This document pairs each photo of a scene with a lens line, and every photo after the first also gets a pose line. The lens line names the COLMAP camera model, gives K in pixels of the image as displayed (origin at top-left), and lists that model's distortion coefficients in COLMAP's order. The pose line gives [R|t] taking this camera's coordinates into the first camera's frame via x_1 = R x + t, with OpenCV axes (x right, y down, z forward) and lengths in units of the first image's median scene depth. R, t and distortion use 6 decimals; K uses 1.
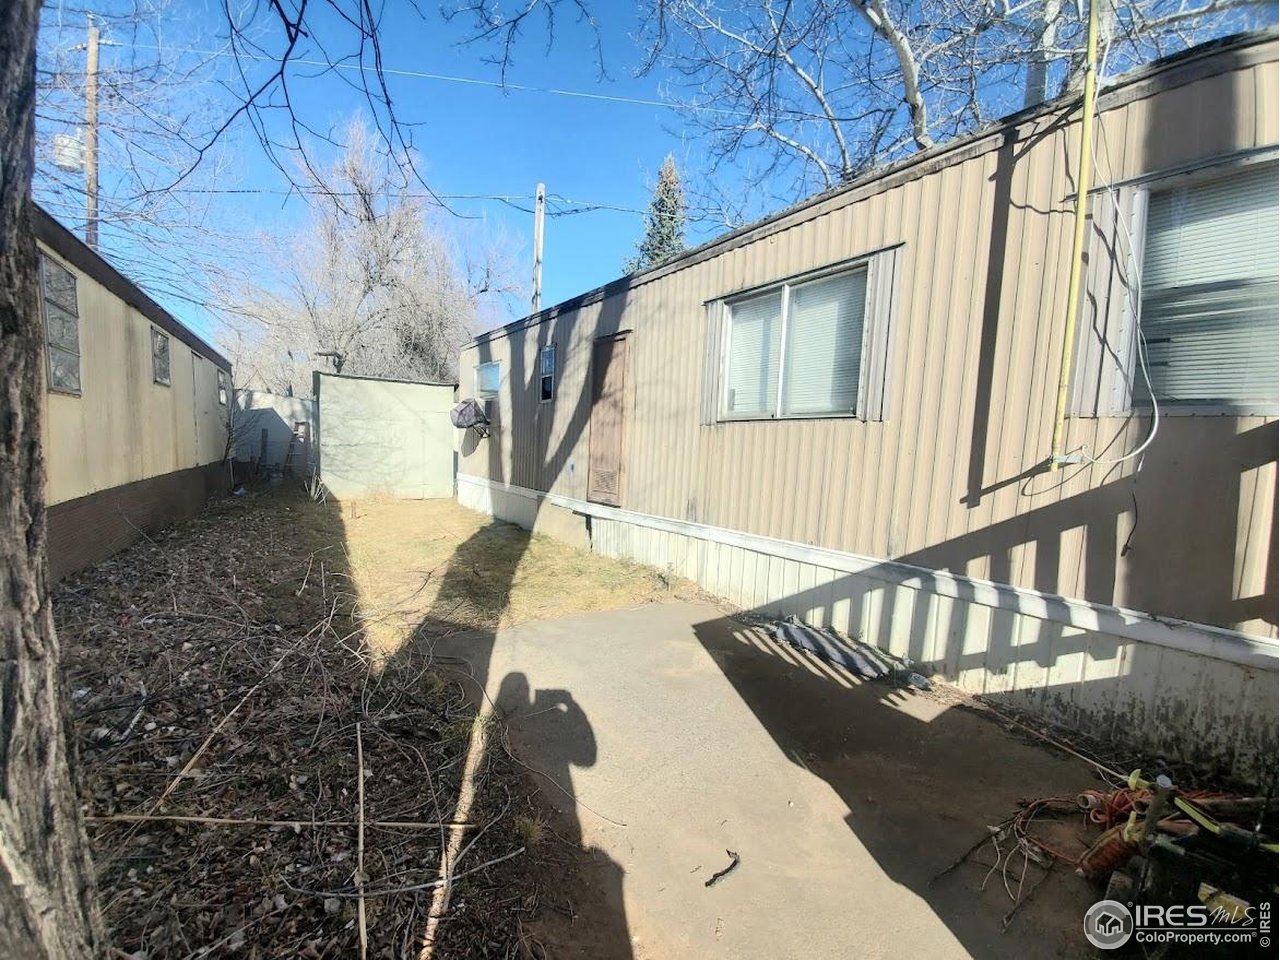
lens RADIAL K [[521.4, 0, 630.7], [0, 521.4, 495.7], [0, 0, 1]] dist [0.012472, -0.016715]
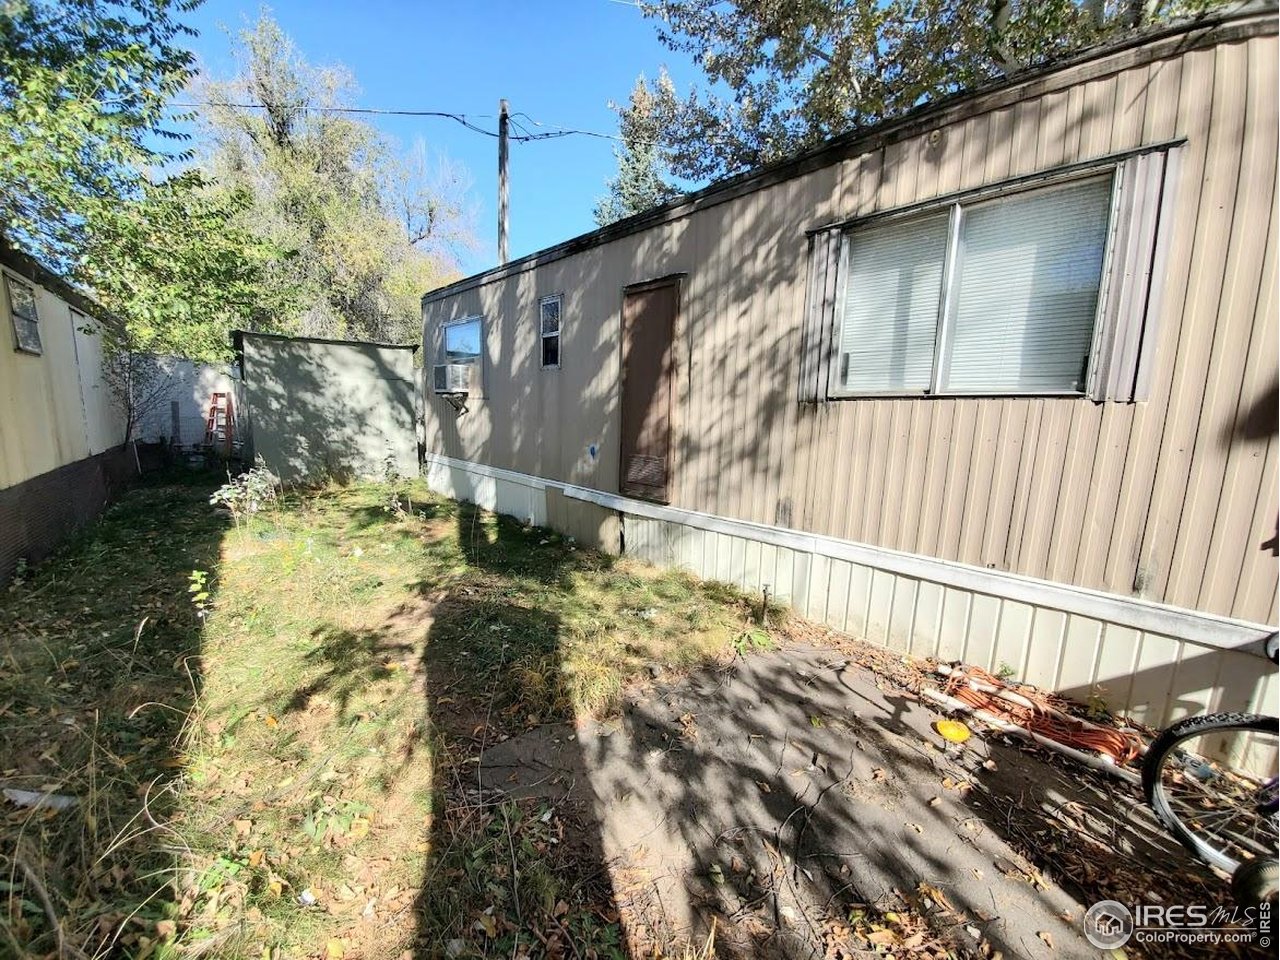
lens RADIAL K [[521.4, 0, 630.7], [0, 521.4, 495.7], [0, 0, 1]] dist [0.012472, -0.016715]
pose [[0.994435, -0.036483, 0.098828, -0.201725], [0.028808, 0.996537, 0.078003, -0.070585], [-0.101332, -0.074722, 0.992043, 0.282953]]
